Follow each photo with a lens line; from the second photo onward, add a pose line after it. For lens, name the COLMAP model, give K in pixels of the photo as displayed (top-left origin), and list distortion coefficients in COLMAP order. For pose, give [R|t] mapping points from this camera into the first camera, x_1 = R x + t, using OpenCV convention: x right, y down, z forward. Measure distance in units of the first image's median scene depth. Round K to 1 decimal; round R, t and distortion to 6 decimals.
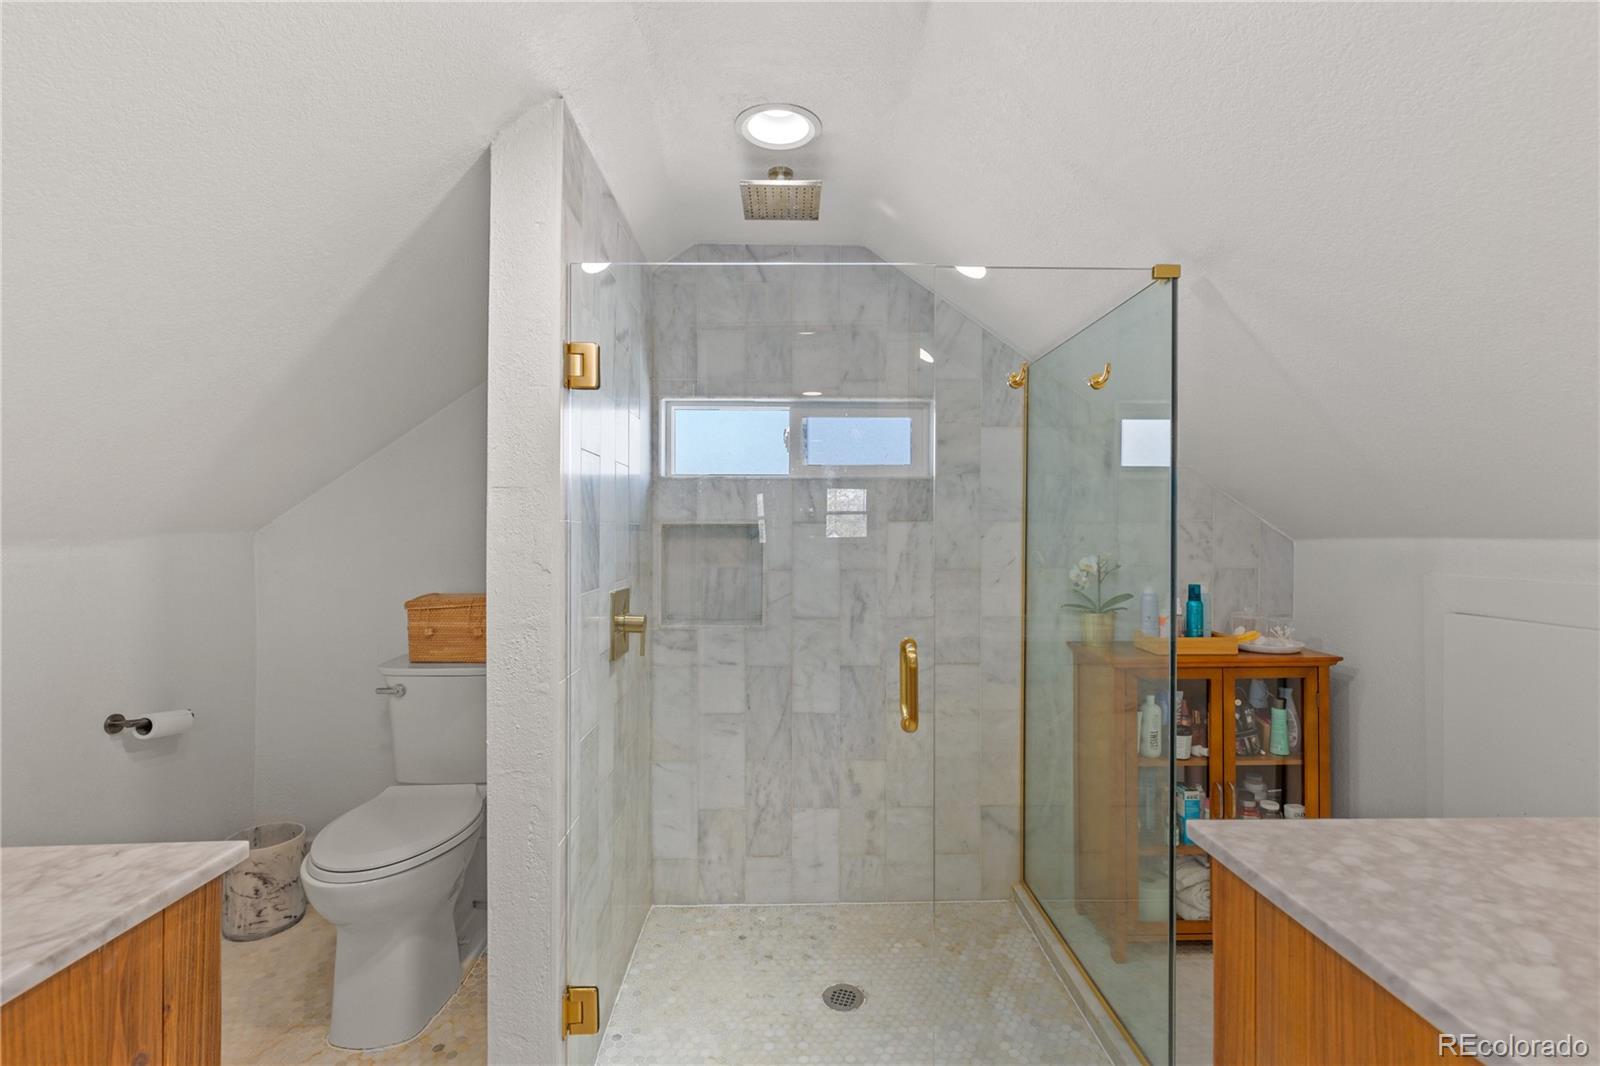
lens RADIAL K [[726.8, 0, 801.7], [0, 726.8, 524.8], [0, 0, 1]] dist [0.005155, -0.001046]
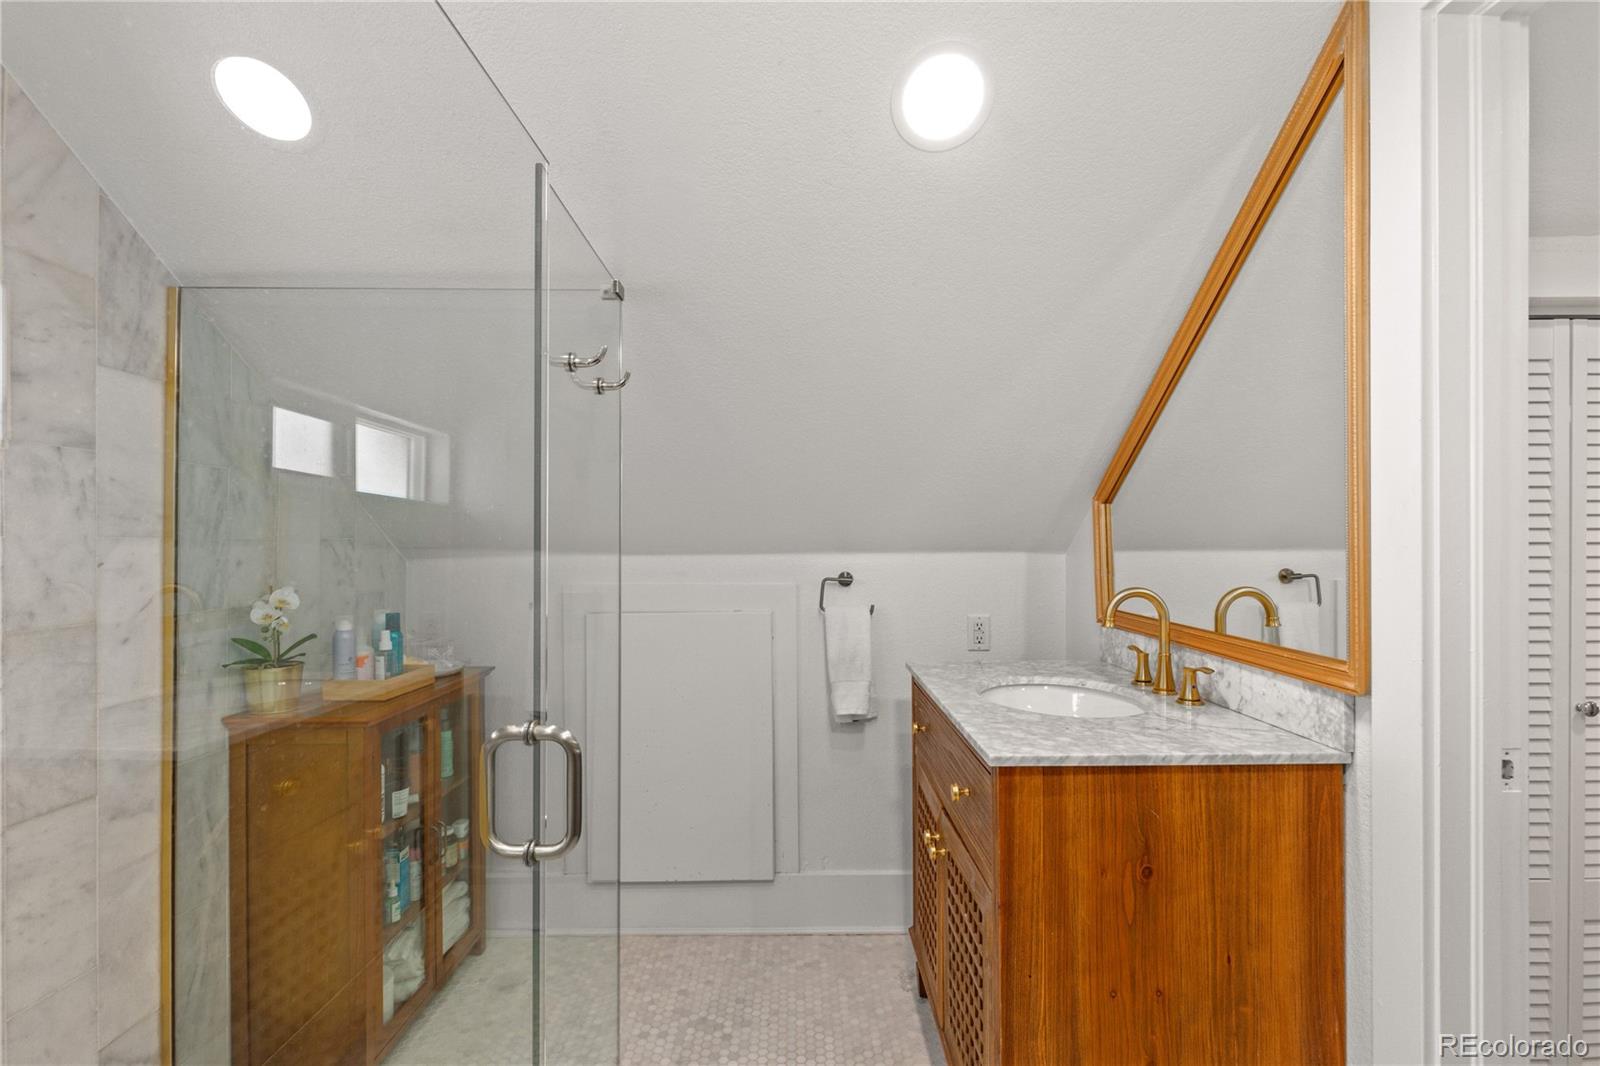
lens RADIAL K [[726.8, 0, 801.2], [0, 726.8, 545.5], [0, 0, 1]] dist [0.005155, -0.001046]
pose [[0.008805, 0.001774, 0.999960, -0.302346], [-0.004174, 0.999990, -0.001737, 0.000584], [-0.999953, -0.004158, 0.008812, 0.461146]]
